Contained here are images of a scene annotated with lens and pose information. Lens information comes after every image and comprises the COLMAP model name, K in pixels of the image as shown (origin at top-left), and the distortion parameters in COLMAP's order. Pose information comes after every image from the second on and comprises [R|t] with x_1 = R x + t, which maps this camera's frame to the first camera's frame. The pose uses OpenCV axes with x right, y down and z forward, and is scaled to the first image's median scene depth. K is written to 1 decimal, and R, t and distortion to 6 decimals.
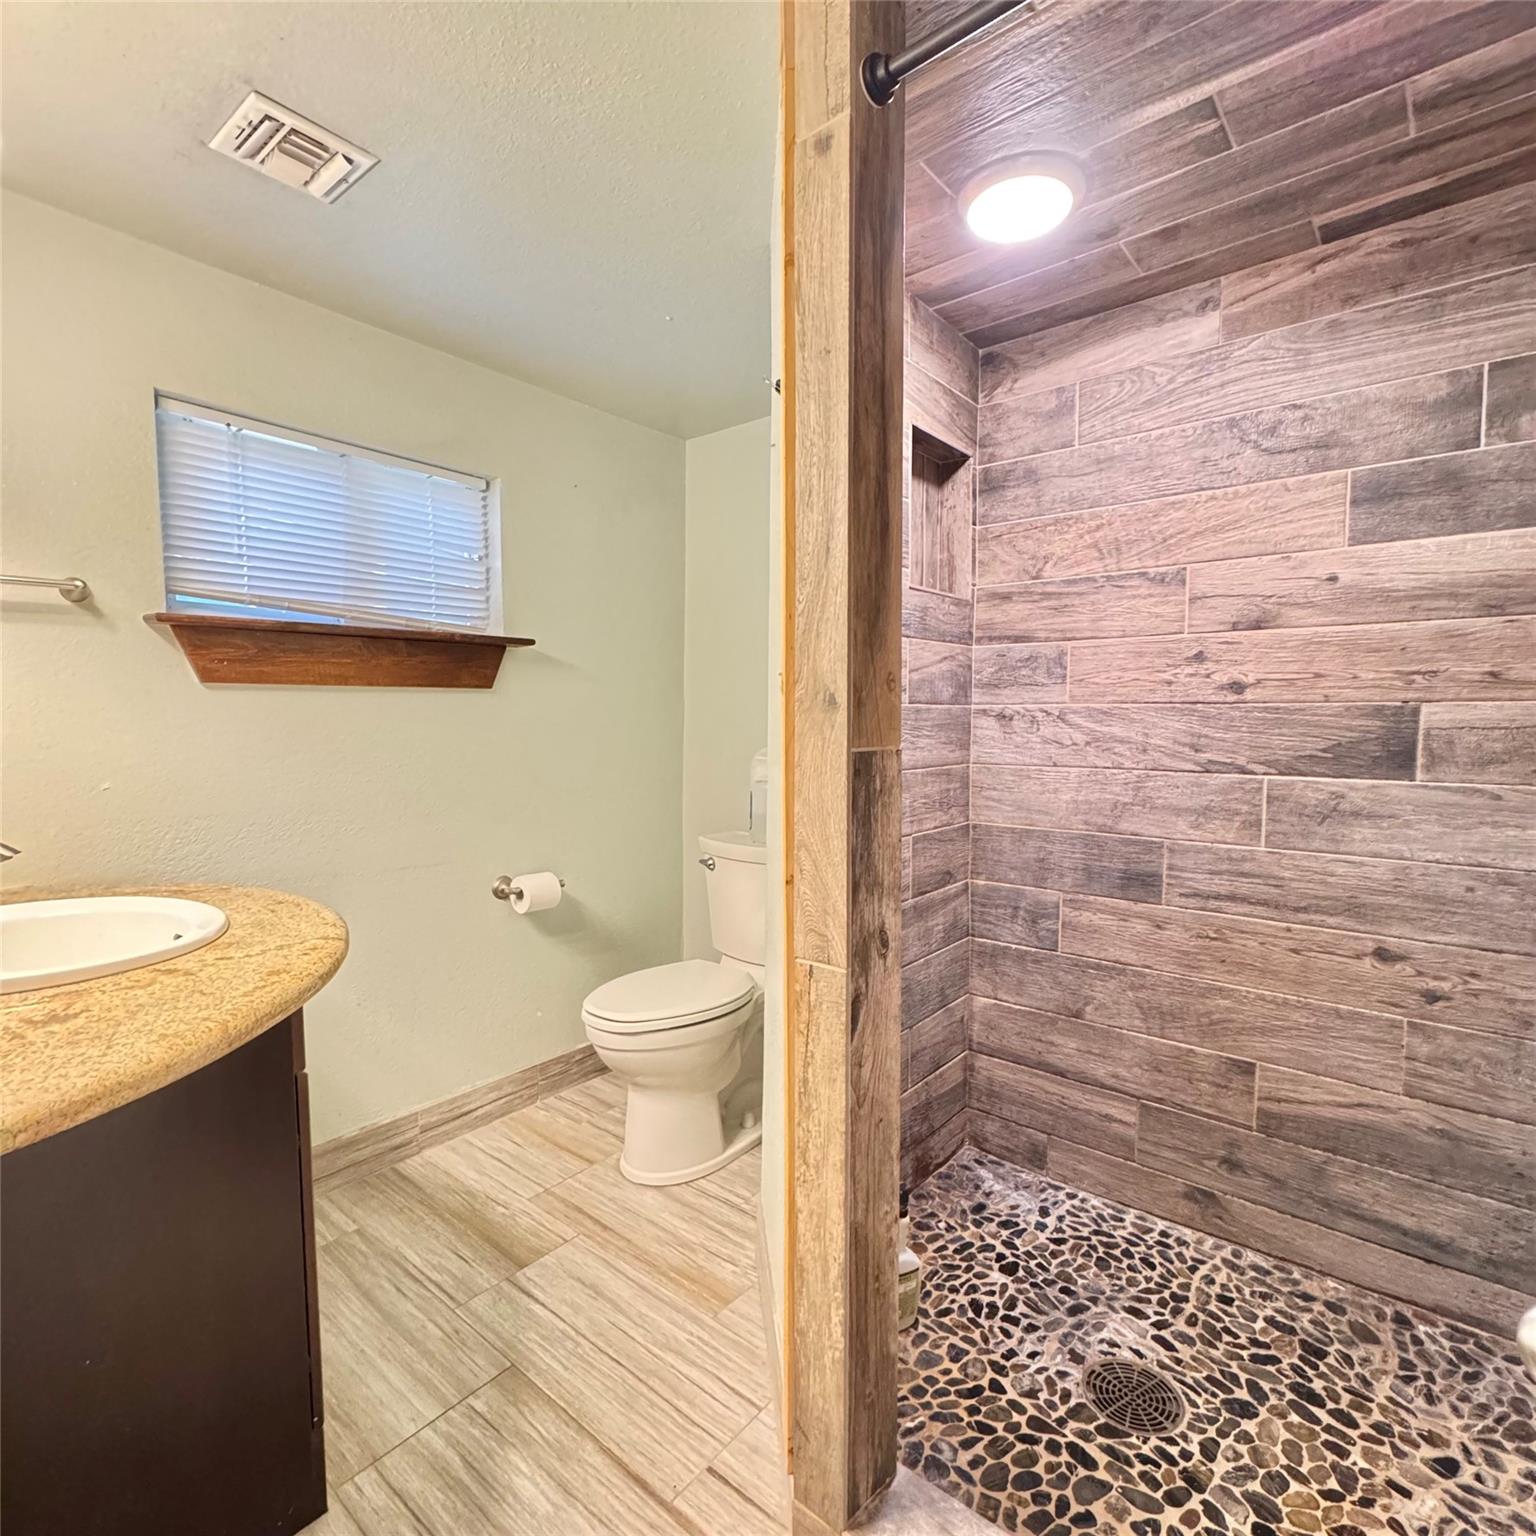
lens RADIAL K [[814.4, 0, 768.0], [0, 814.4, 768.0], [0, 0, 1]] dist [-0.004521, 0.000198]
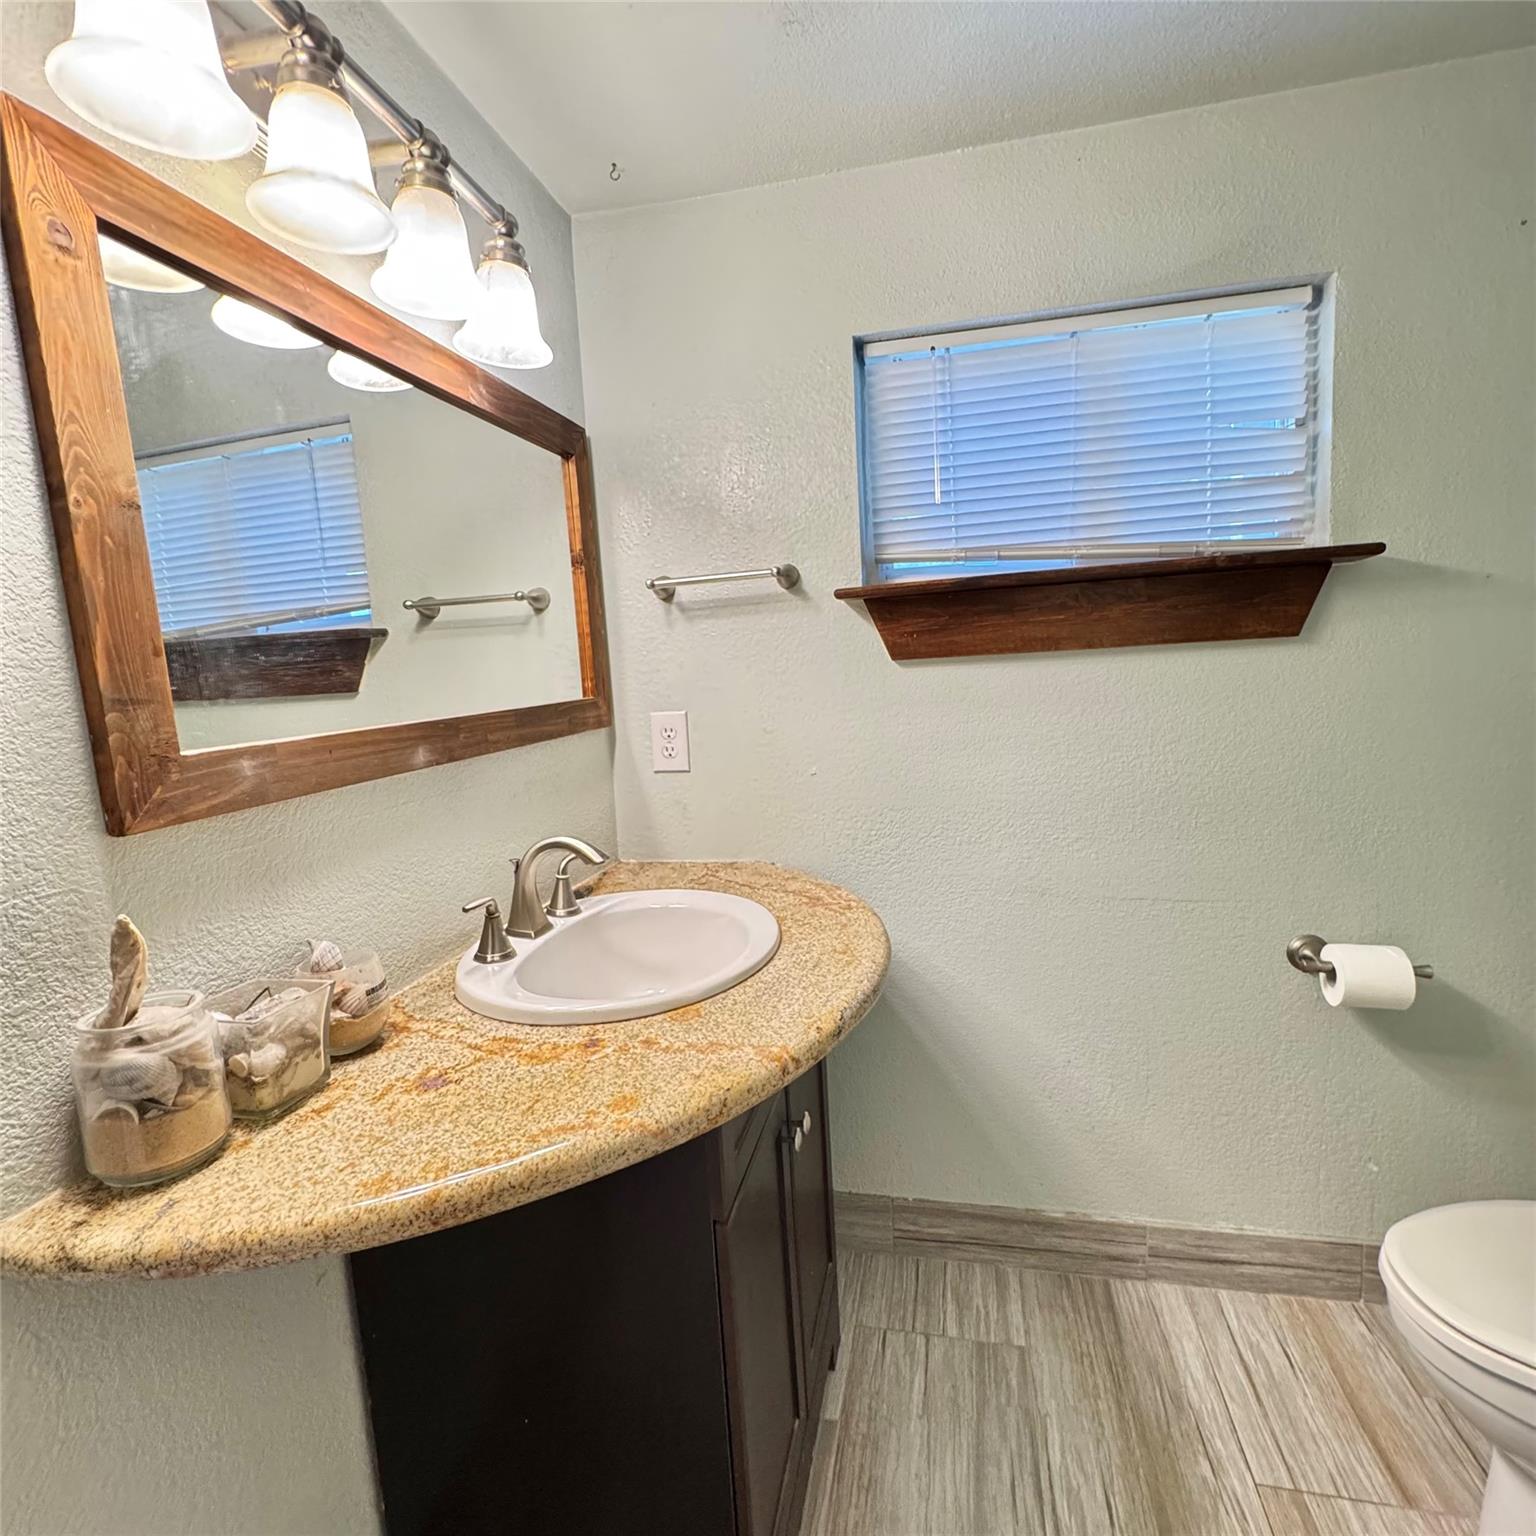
lens RADIAL K [[814.4, 0, 768.0], [0, 814.4, 768.0], [0, 0, 1]] dist [-0.004521, 0.000198]
pose [[0.451864, 0.078354, -0.888639, 0.035184], [-0.004698, 0.996330, 0.085461, -0.052047], [0.892074, -0.034442, 0.450574, 0.387292]]
